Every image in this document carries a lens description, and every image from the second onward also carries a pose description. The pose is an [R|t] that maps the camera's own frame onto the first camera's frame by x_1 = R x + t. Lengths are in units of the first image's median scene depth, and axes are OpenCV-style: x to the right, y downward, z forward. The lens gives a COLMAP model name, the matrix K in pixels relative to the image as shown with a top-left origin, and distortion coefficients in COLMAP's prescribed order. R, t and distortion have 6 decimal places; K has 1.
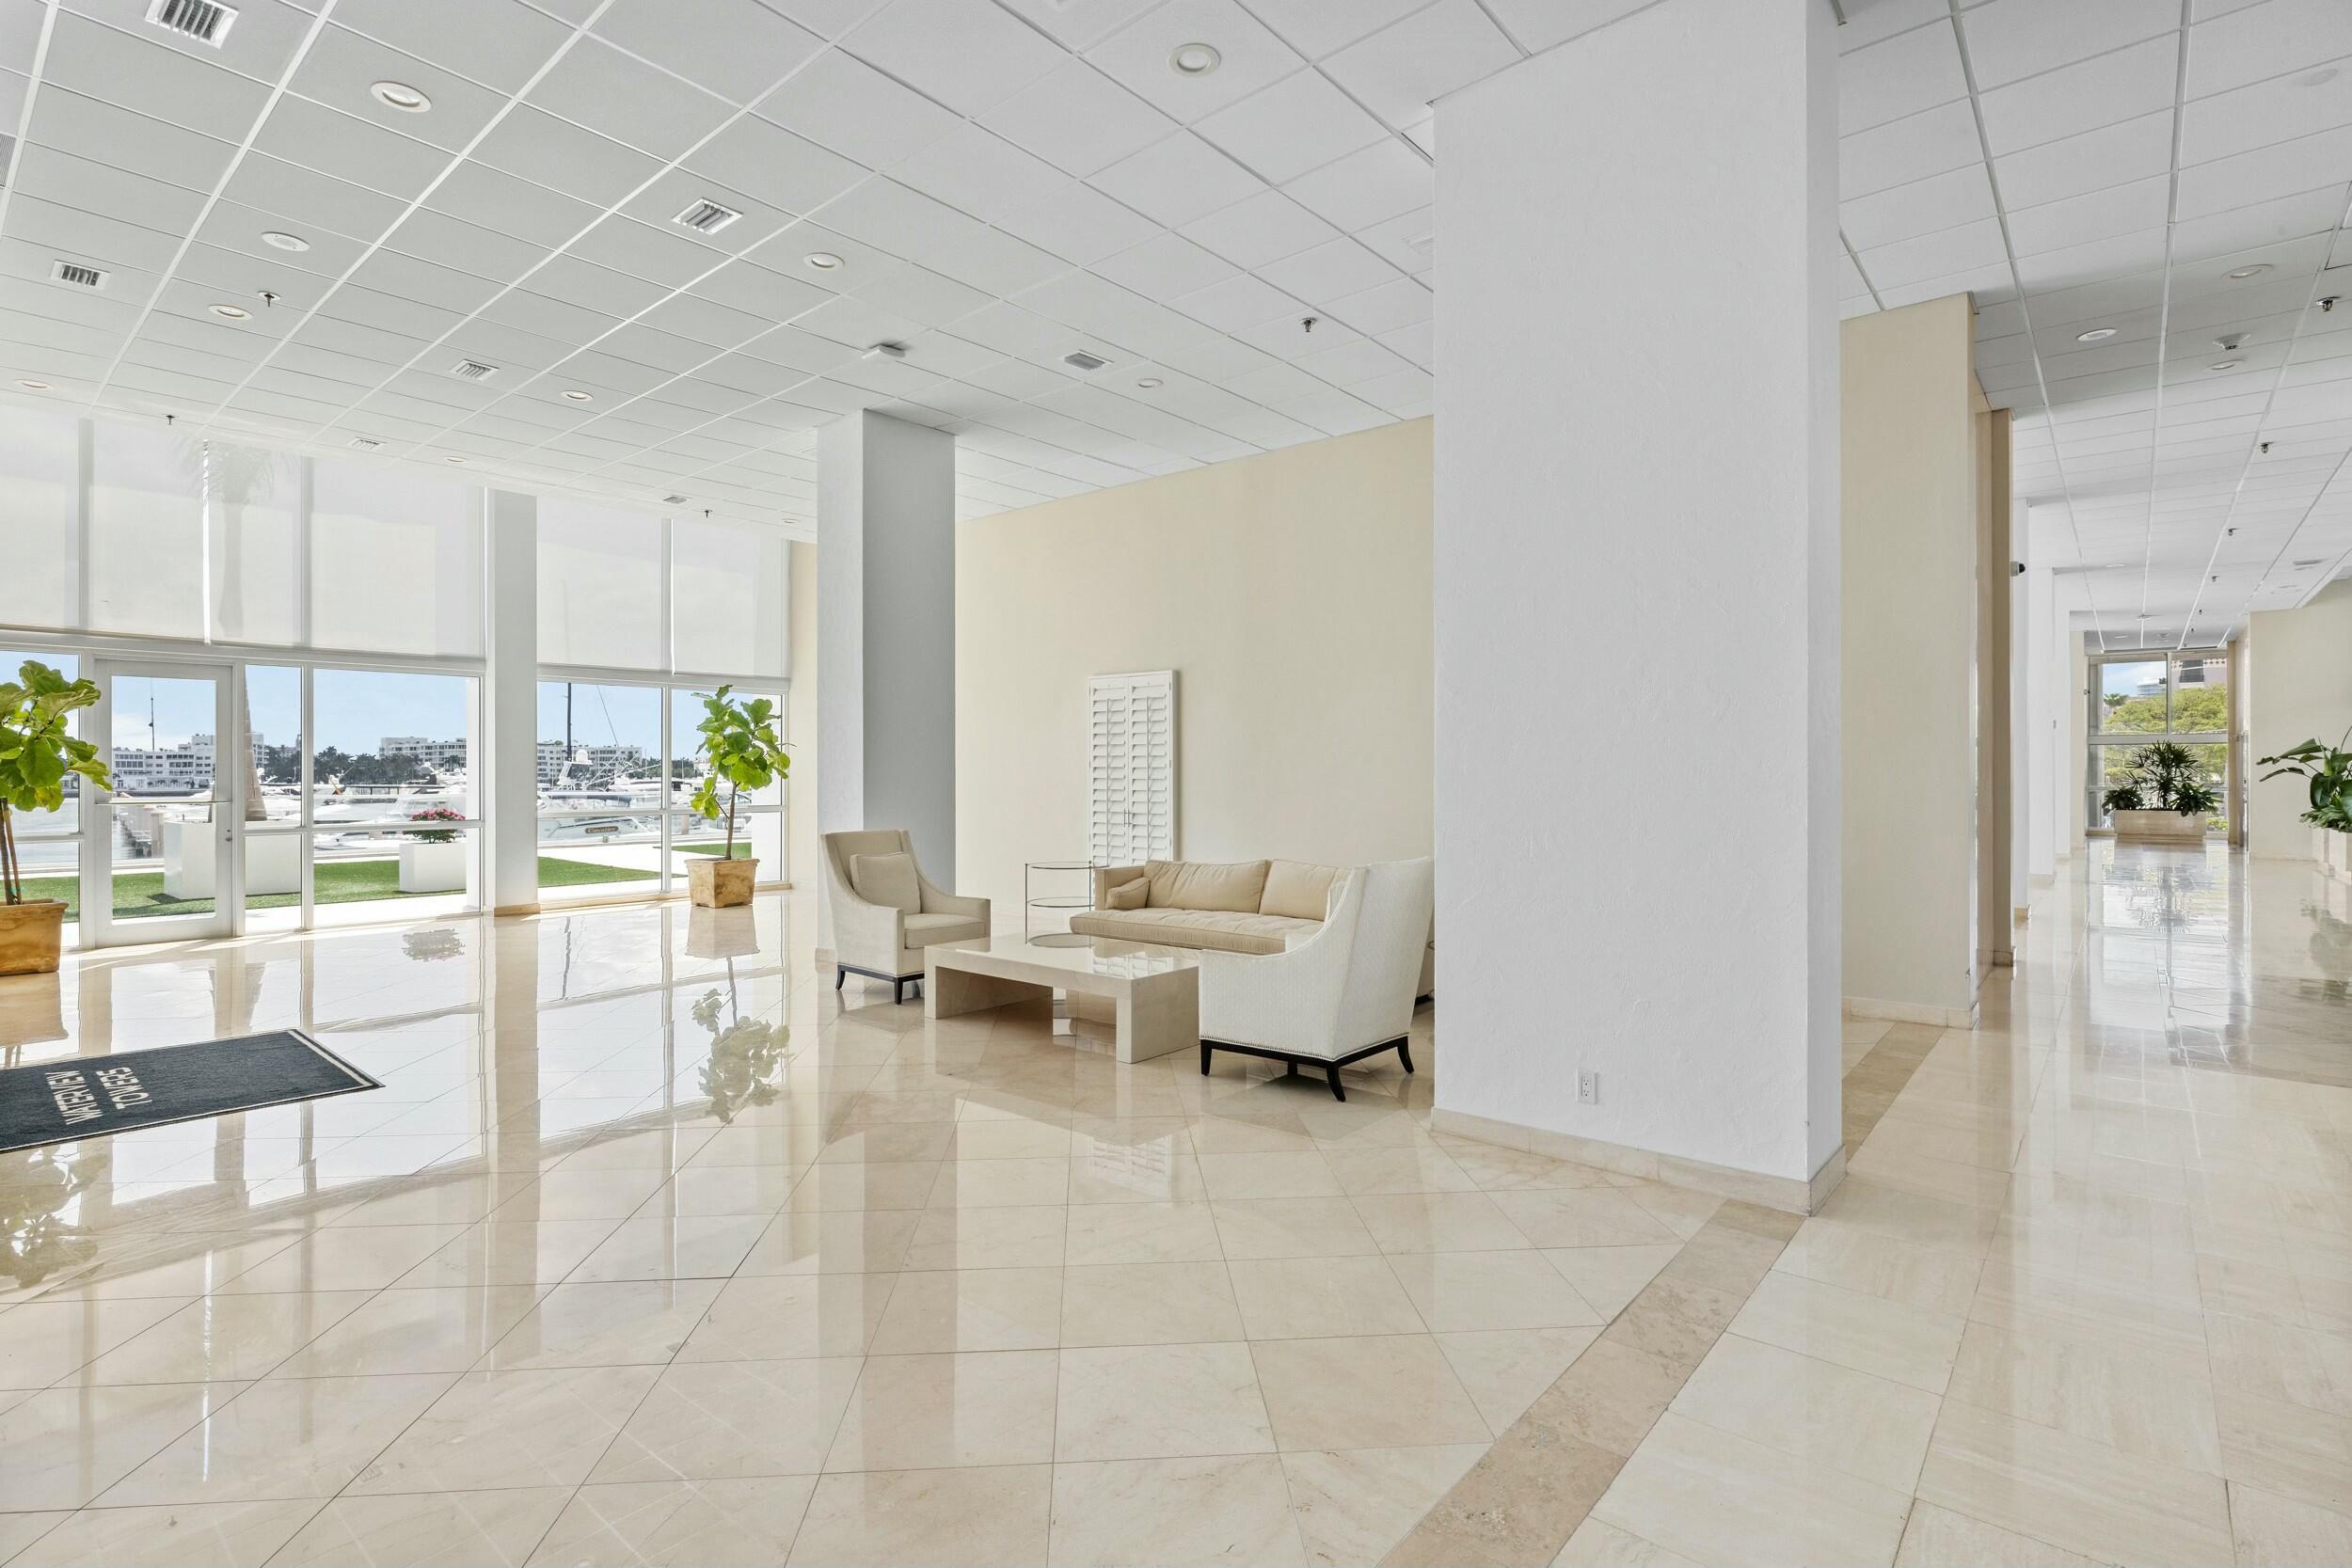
lens RADIAL K [[1122.0, 0, 1173.7], [0, 1122.0, 775.5], [0, 0, 1]] dist [0.000404, 0.000331]
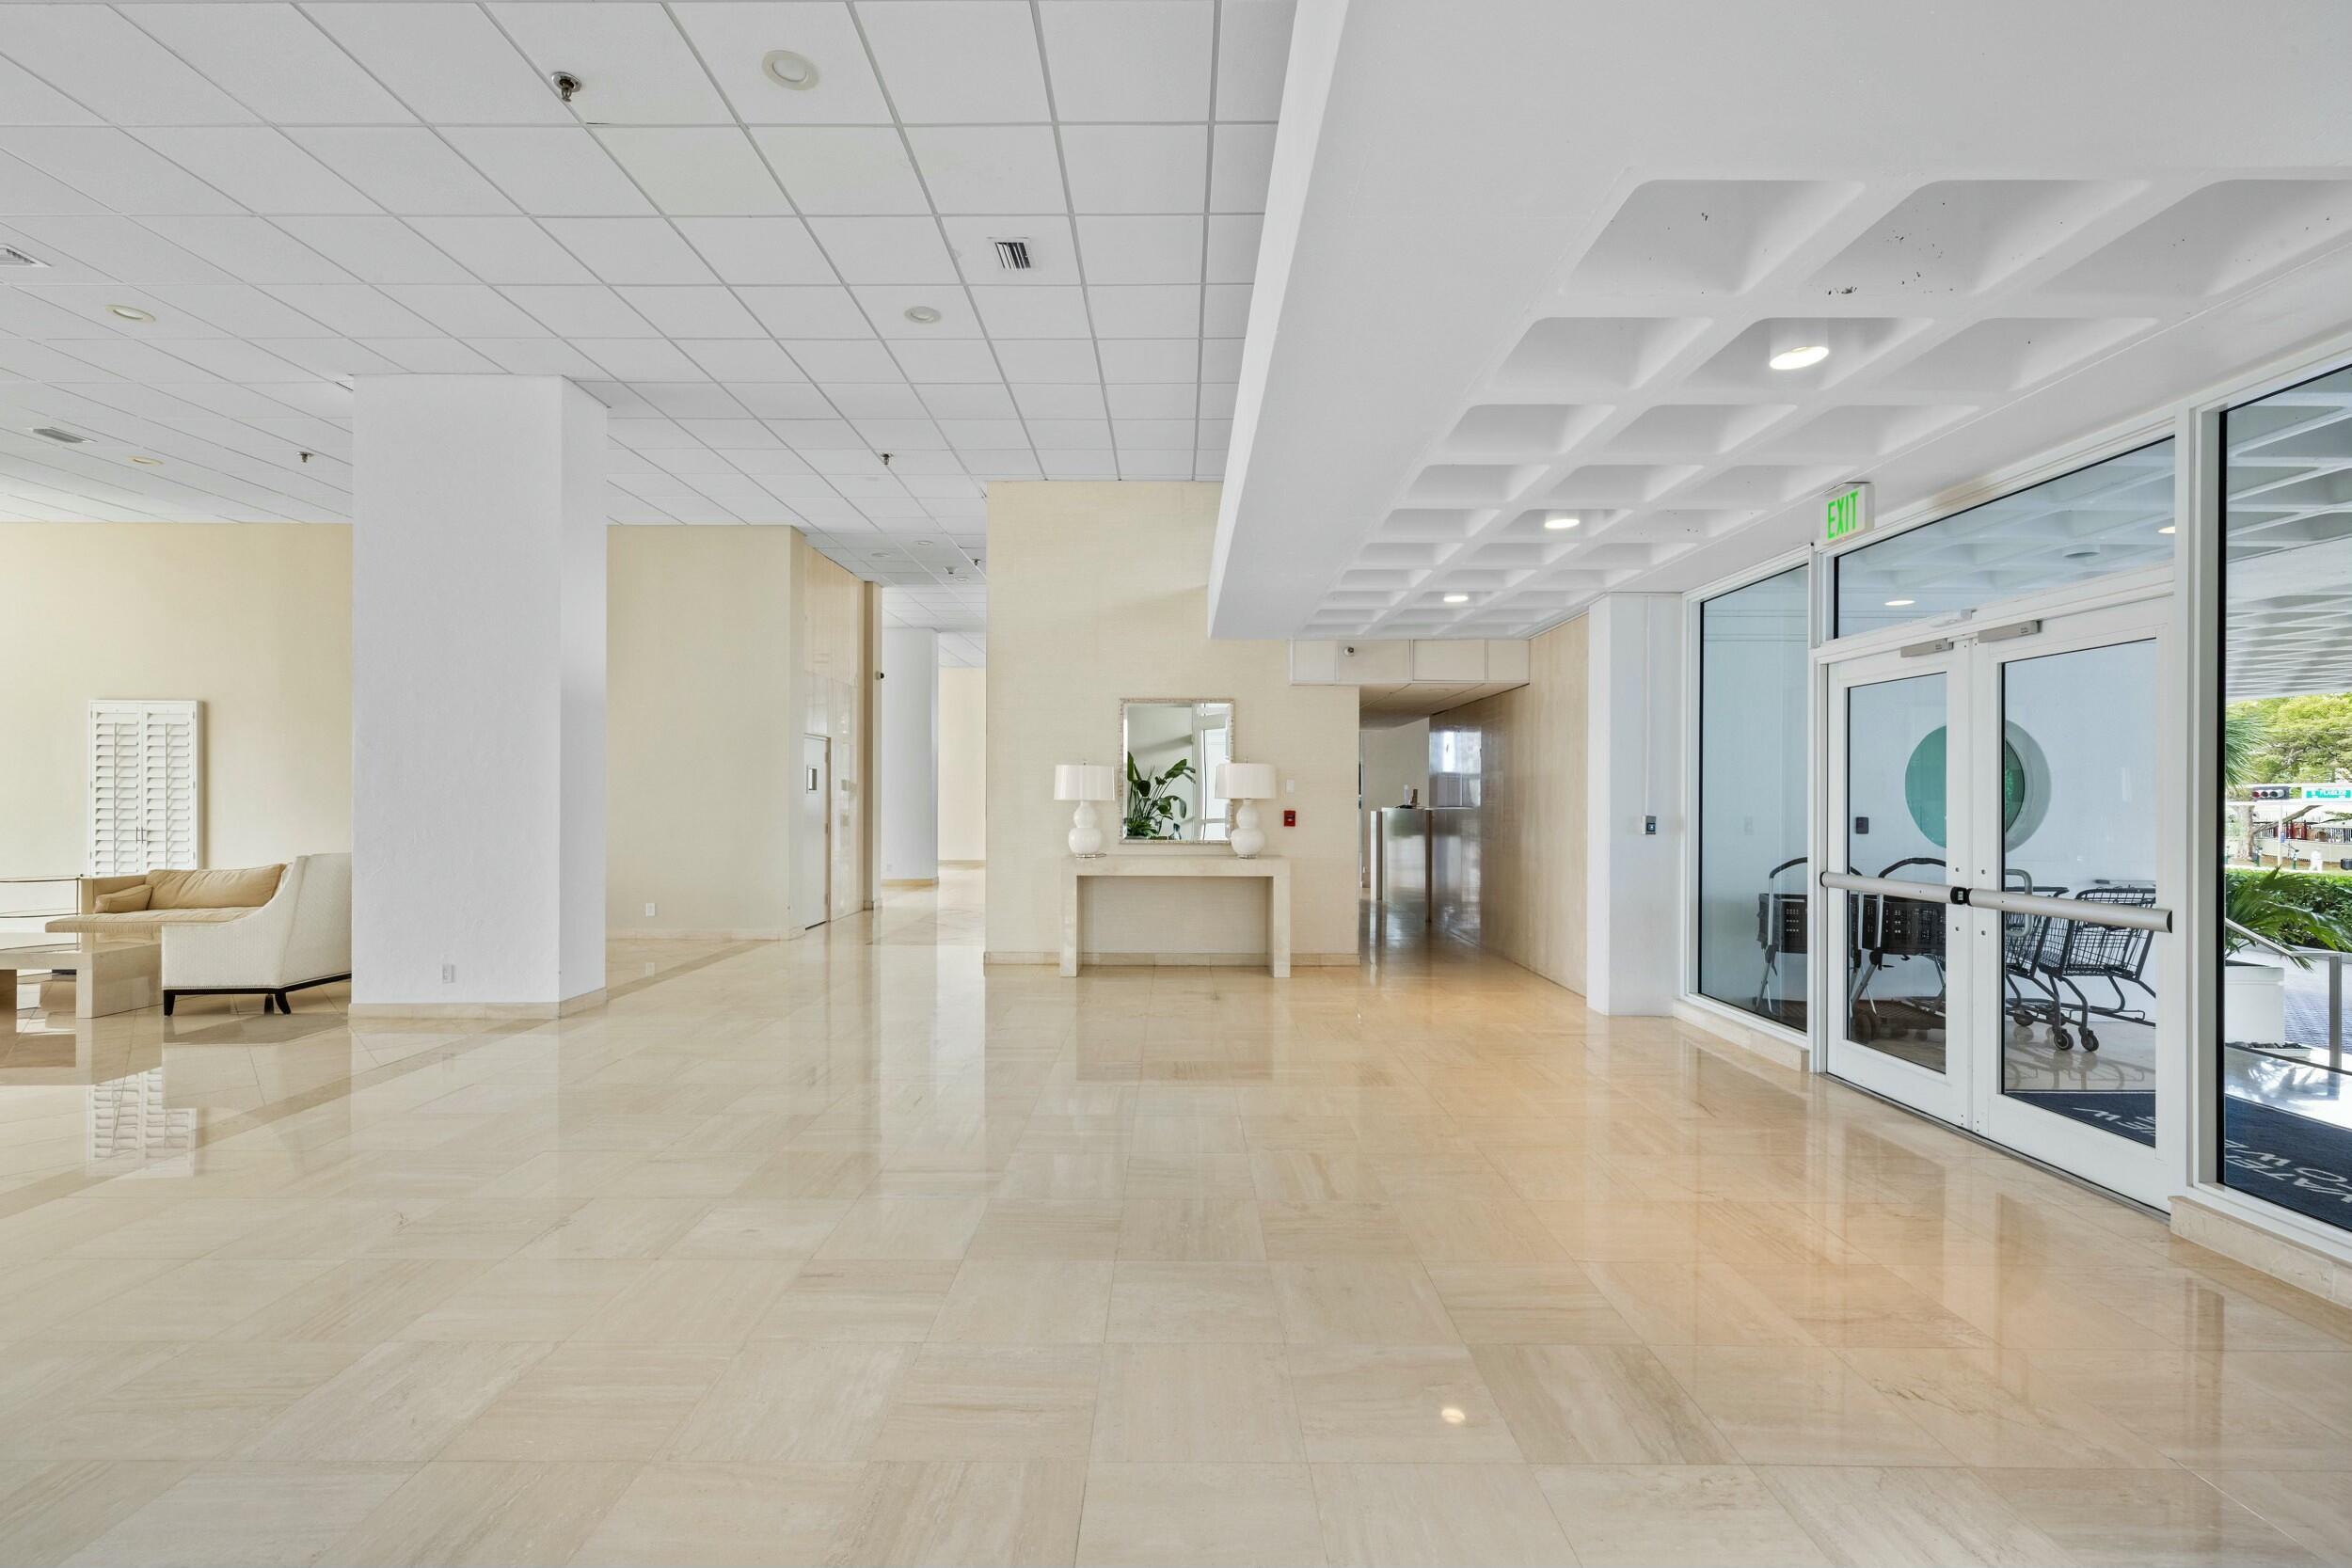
lens RADIAL K [[1004.2, 0, 1167.5], [0, 1004.2, 795.7], [0, 0, 1]] dist [-0.000554, 0.000025]
pose [[0.759761, 0.003291, 0.650194, 0.101430], [-0.002748, 0.999995, -0.001851, -0.000802], [-0.650196, -0.000380, 0.759766, -0.463953]]
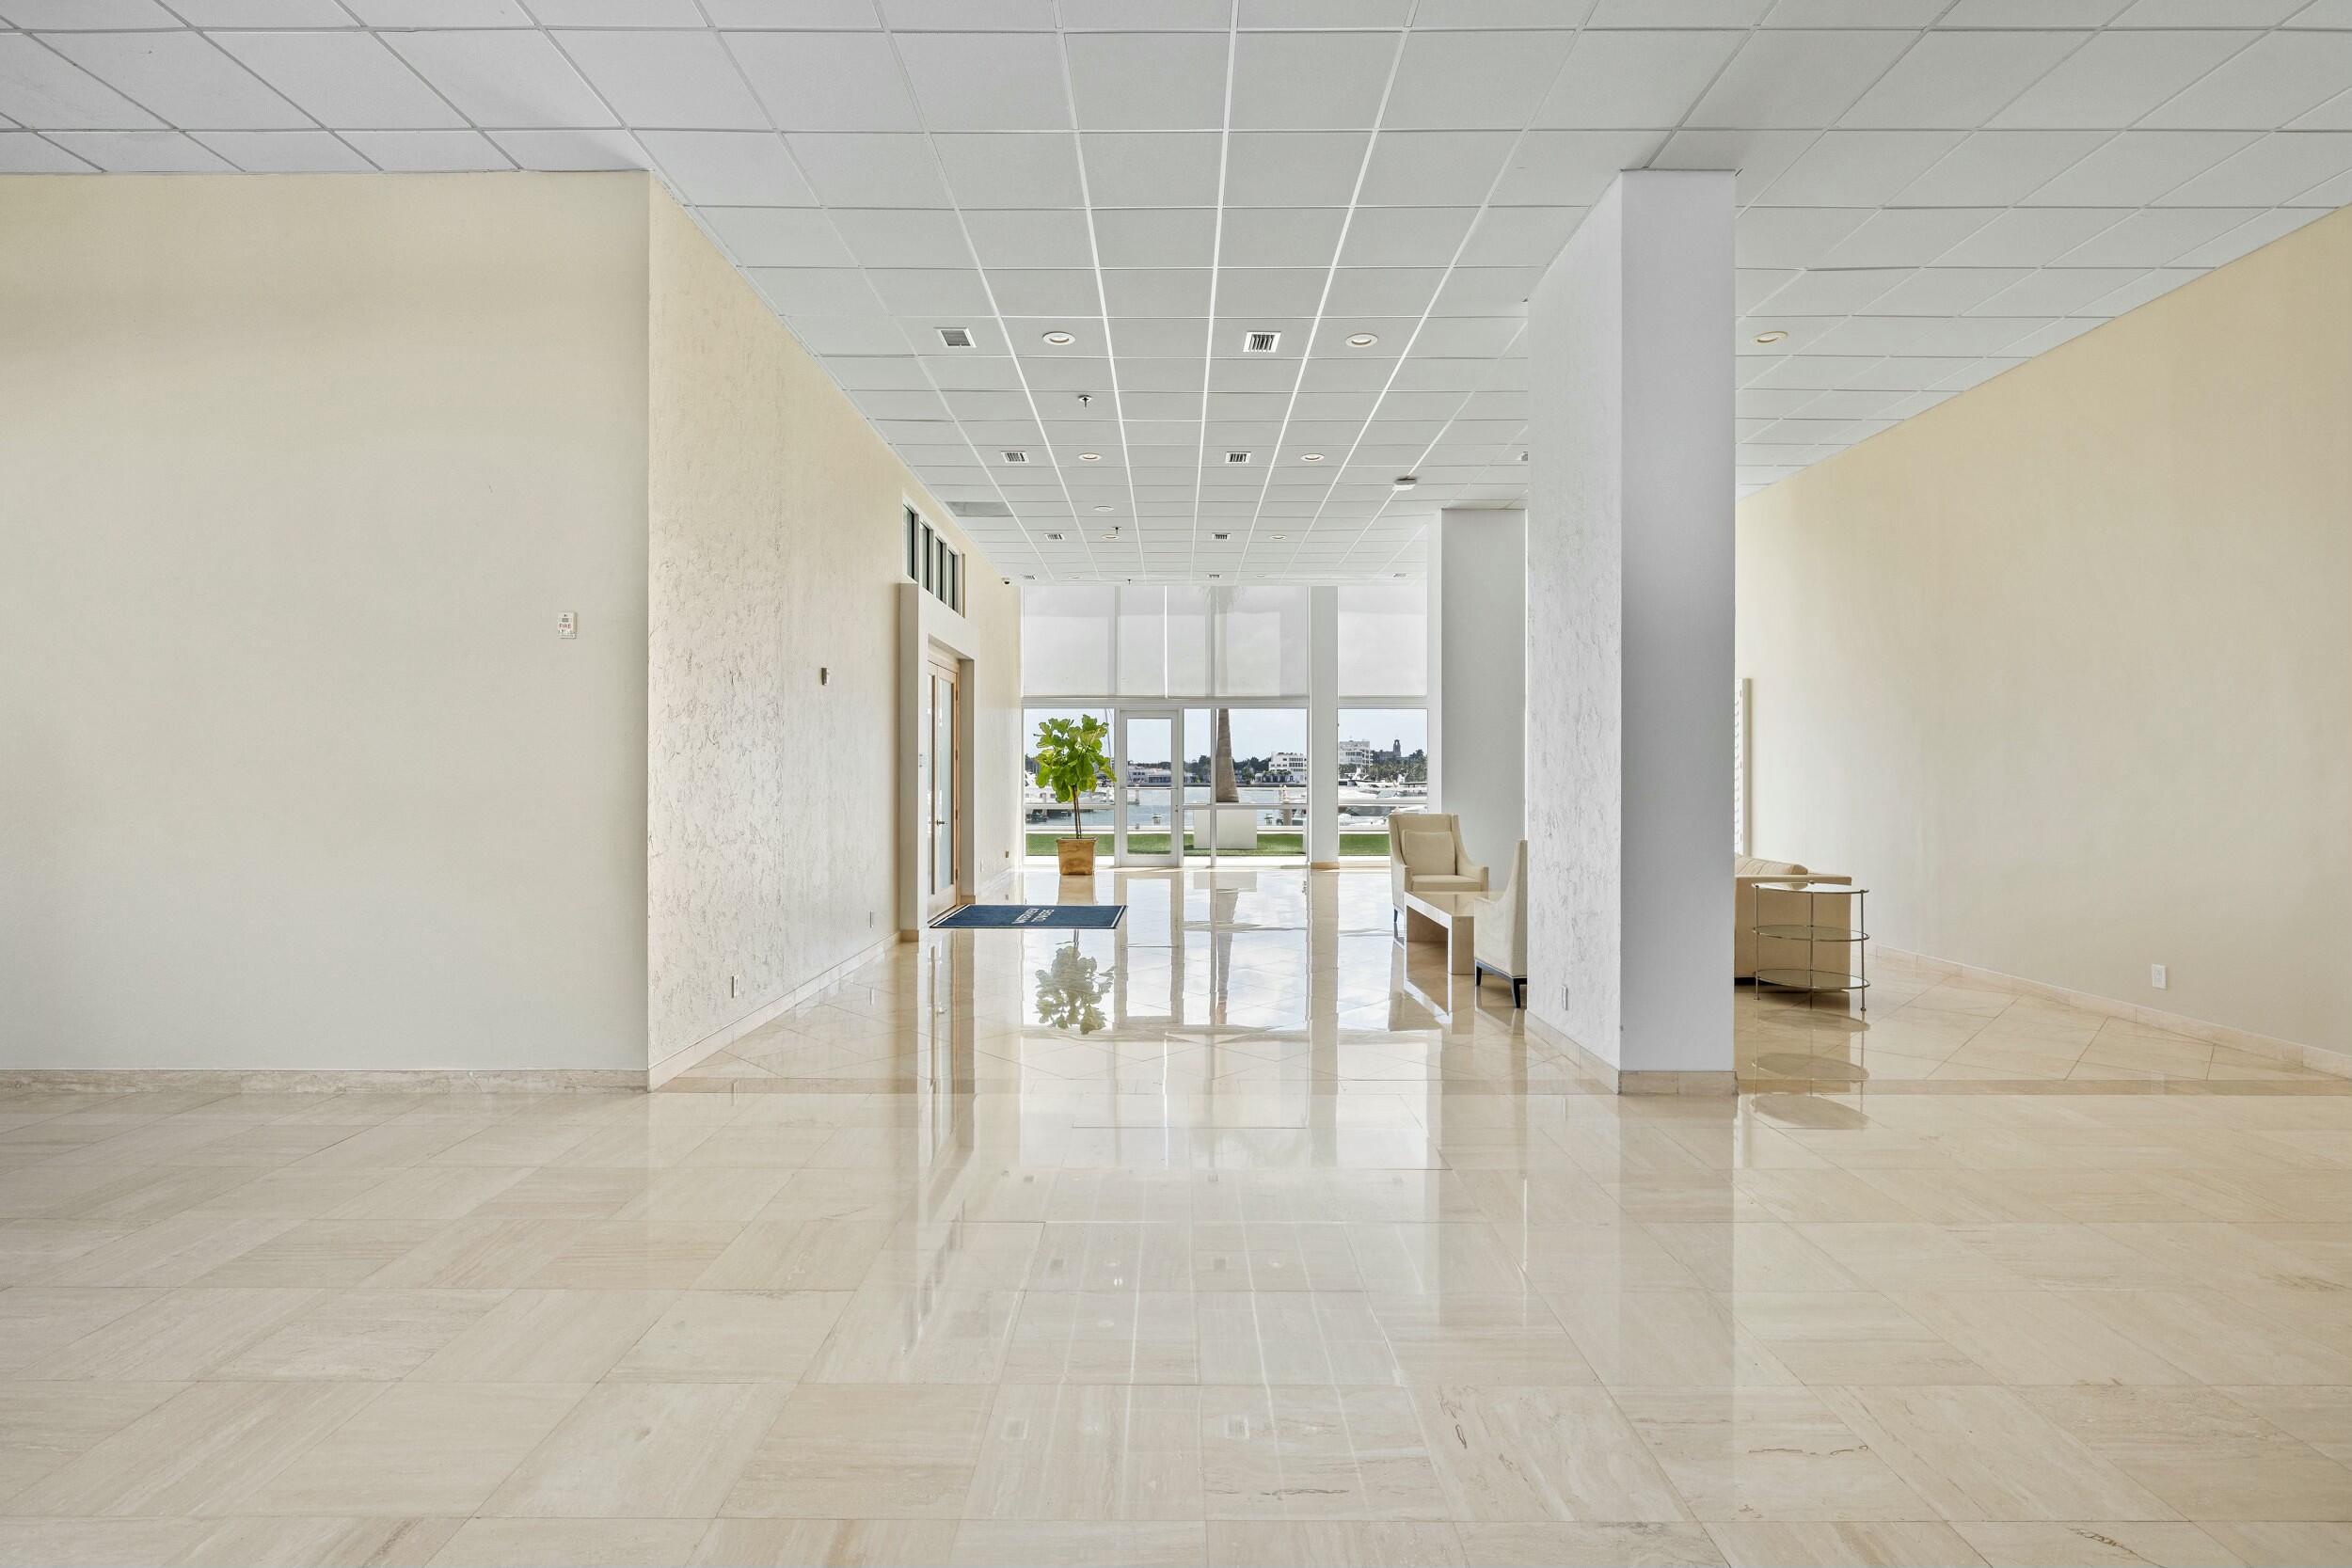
lens RADIAL K [[1098.9, 0, 1180.4], [0, 1098.9, 775.2], [0, 0, 1]] dist [-0.000852, -0.000210]
pose [[0.657070, 0.002866, -0.753824, 0.548204], [-0.001870, 0.999996, 0.002172, -0.001684], [0.753828, -0.000018, 0.657072, -0.133277]]
